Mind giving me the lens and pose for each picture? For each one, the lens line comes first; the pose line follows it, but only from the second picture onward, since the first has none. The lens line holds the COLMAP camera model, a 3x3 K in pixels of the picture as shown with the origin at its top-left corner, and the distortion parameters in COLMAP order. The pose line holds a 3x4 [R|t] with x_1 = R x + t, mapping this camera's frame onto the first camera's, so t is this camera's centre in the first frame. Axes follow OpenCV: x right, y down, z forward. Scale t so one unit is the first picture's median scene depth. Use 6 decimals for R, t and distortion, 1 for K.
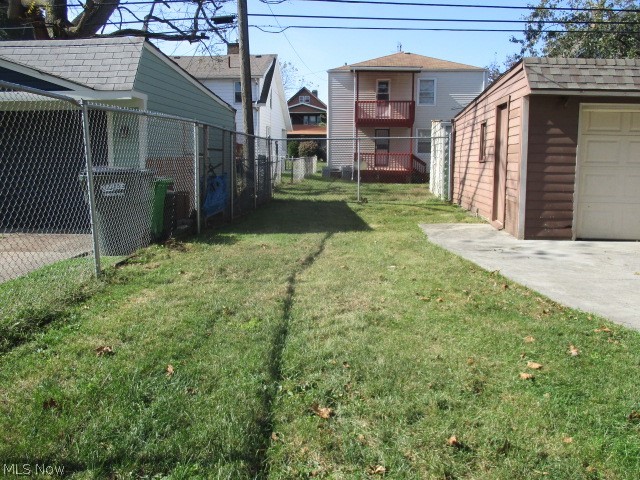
lens RADIAL K [[566.9, 0, 320.0], [0, 566.9, 240.0], [0, 0, 1]] dist [-0.007738, -0.010046]
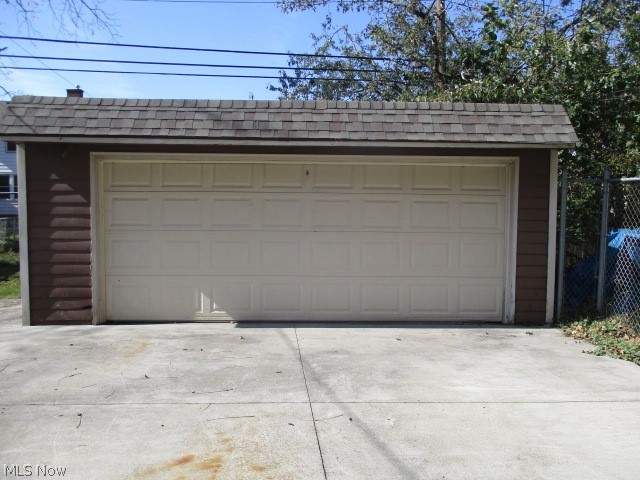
lens RADIAL K [[566.9, 0, 320.0], [0, 566.9, 240.0], [0, 0, 1]] dist [-0.007738, -0.010046]
pose [[0.990395, -0.014421, 0.137510, 0.654304], [0.025994, 0.996232, -0.082744, -0.043126], [-0.135798, 0.085524, 0.987038, 0.173374]]
